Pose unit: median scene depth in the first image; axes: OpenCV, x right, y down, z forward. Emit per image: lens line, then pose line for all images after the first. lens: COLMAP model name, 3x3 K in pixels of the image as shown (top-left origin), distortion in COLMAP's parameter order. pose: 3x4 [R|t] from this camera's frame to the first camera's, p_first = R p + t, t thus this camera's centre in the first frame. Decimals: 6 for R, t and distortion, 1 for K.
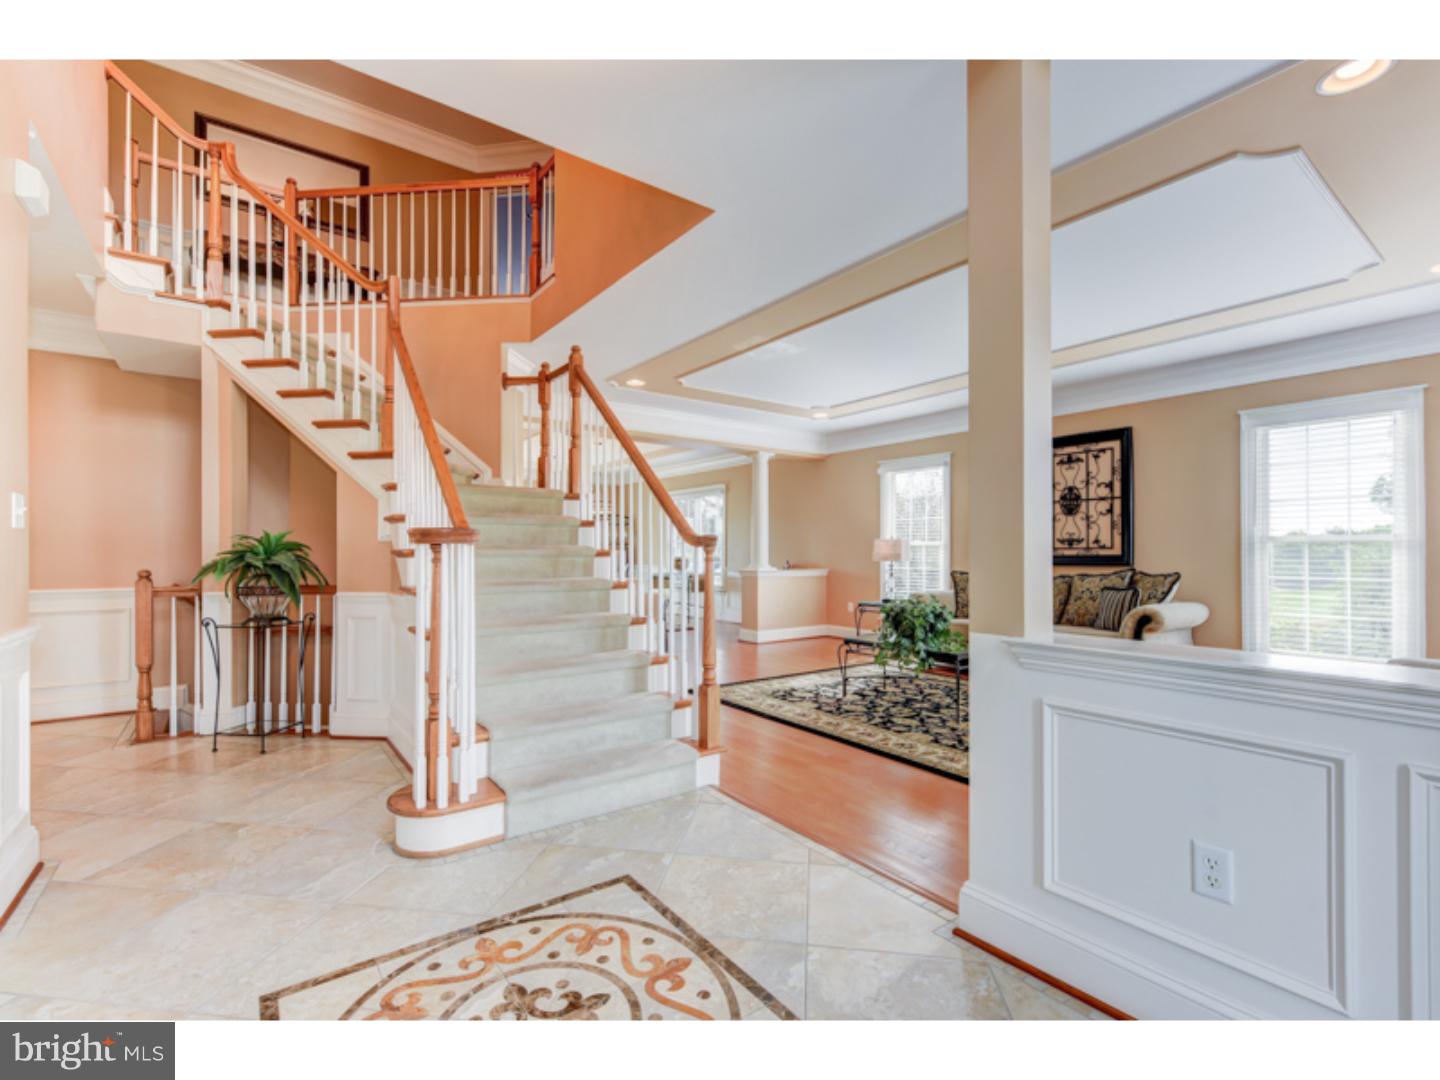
lens RADIAL K [[669.4, 0, 715.6], [0, 669.4, 546.3], [0, 0, 1]] dist [-0.005506, 0.000591]
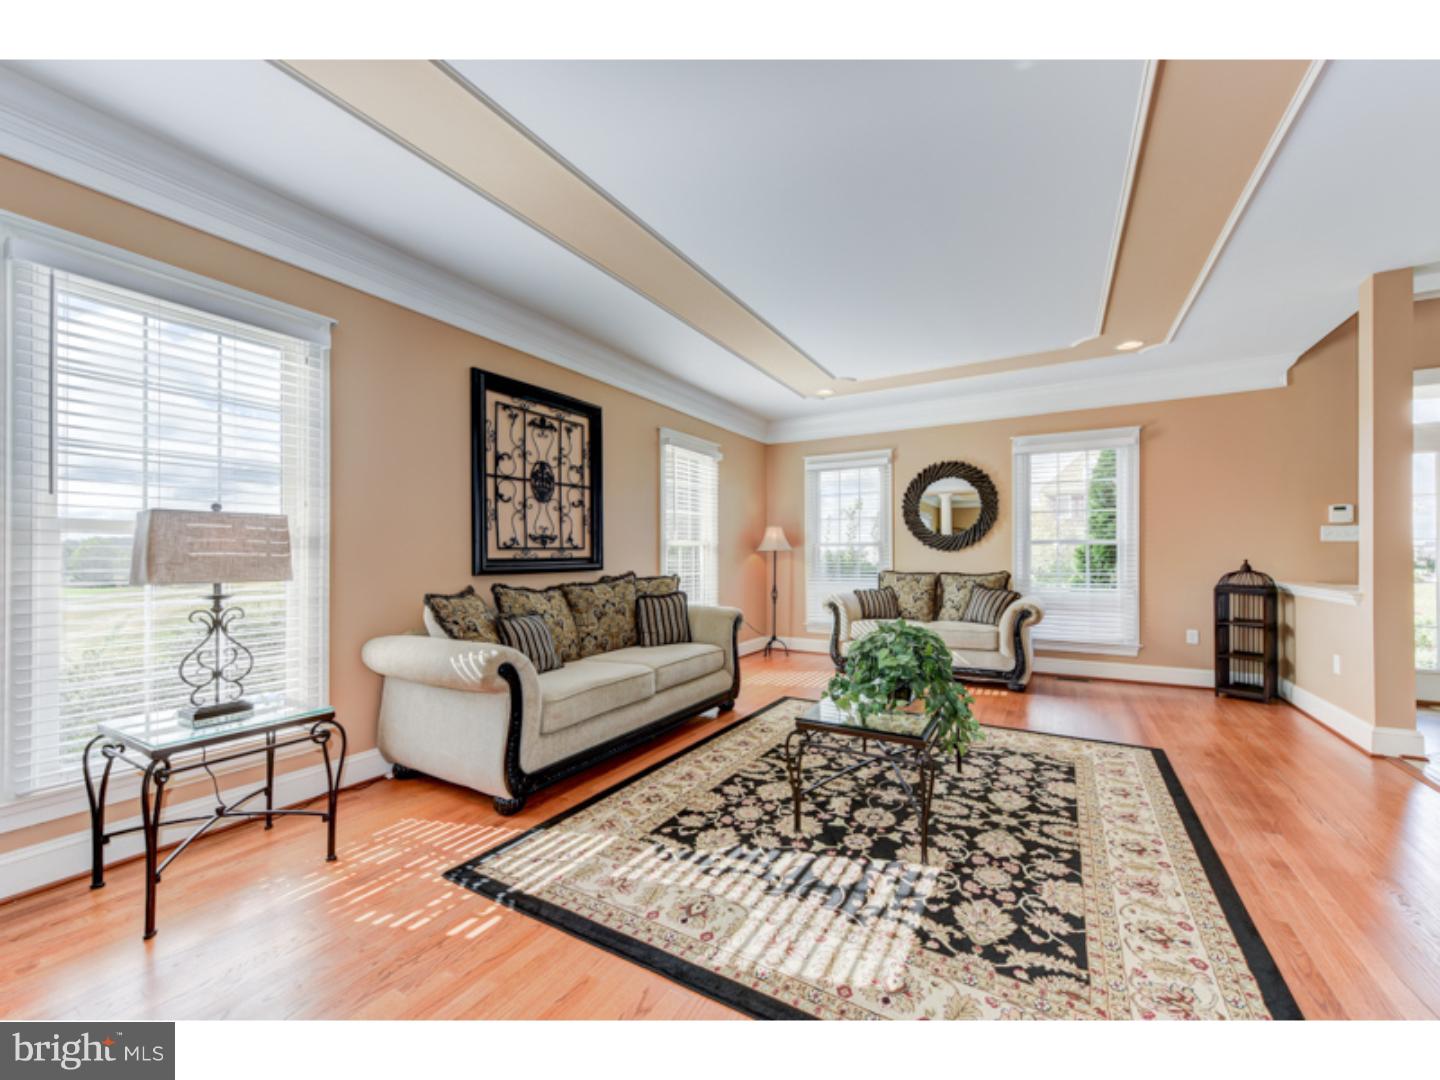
lens RADIAL K [[564.8, 0, 718.8], [0, 564.8, 551.9], [0, 0, 1]] dist [0.001187, -0.000573]
pose [[-0.395418, 0.002944, 0.918497, -0.100944], [-0.008692, 0.999938, -0.006946, 0.009871], [-0.918460, -0.010730, -0.395368, 1.144492]]
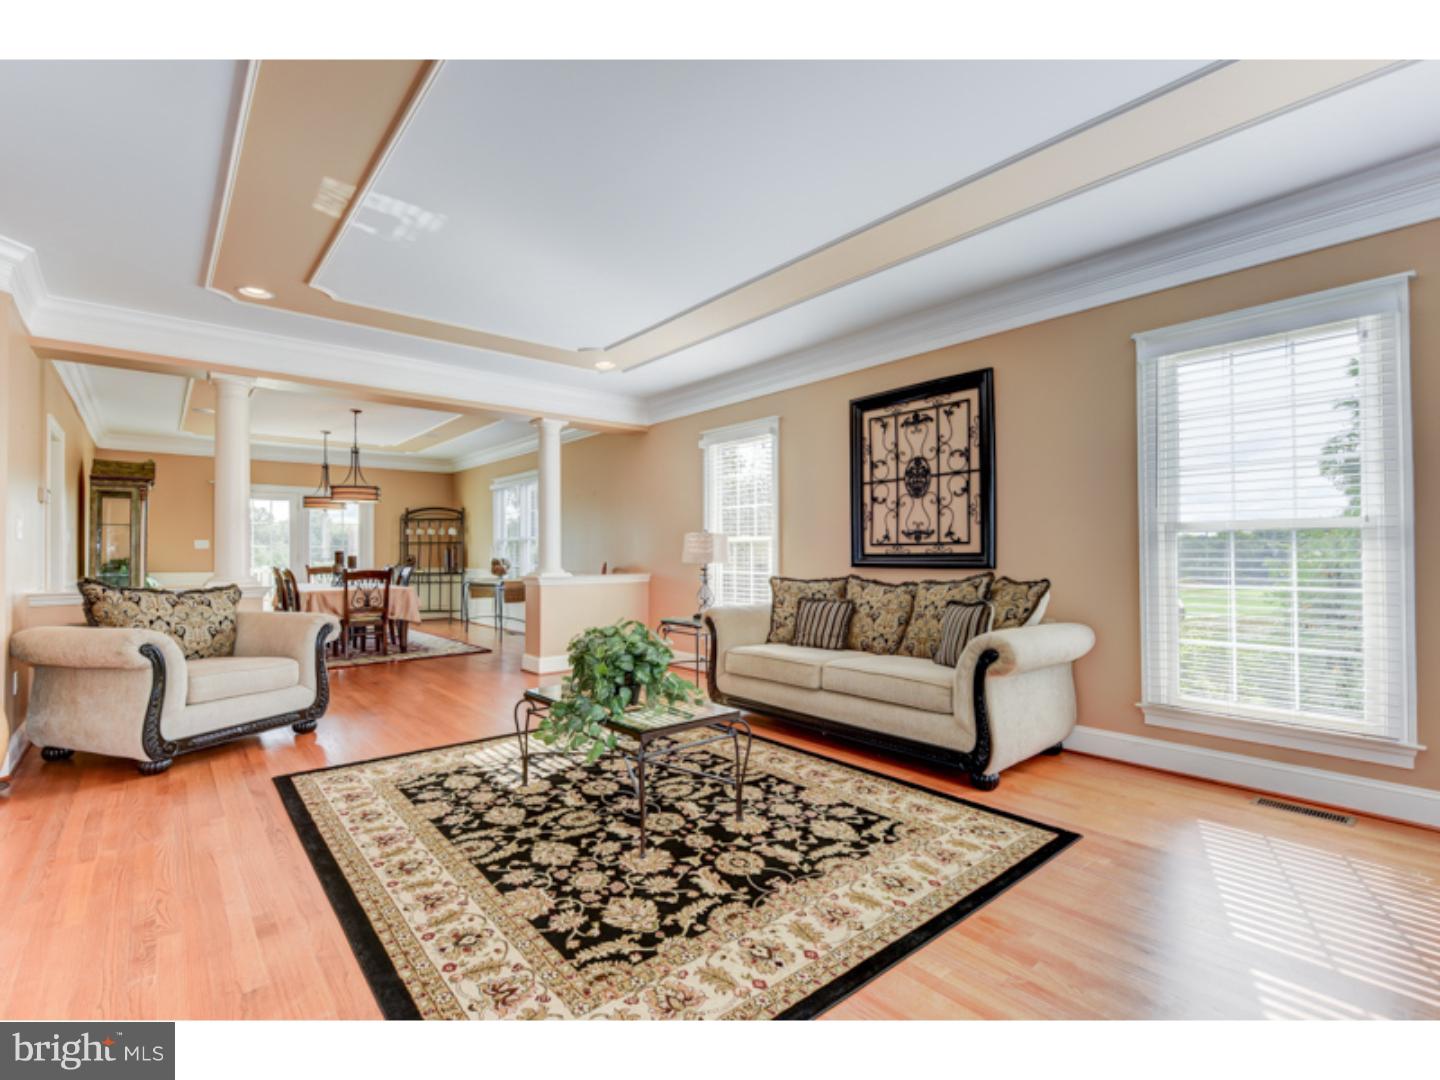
lens RADIAL K [[674.8, 0, 720.6], [0, 674.8, 542.0], [0, 0, 1]] dist [-0.000410, -0.001538]
pose [[0.997628, -0.005218, 0.068635, 0.293318], [0.005650, 0.999965, -0.006095, 0.004460], [-0.068601, 0.006468, 0.997623, 0.323056]]
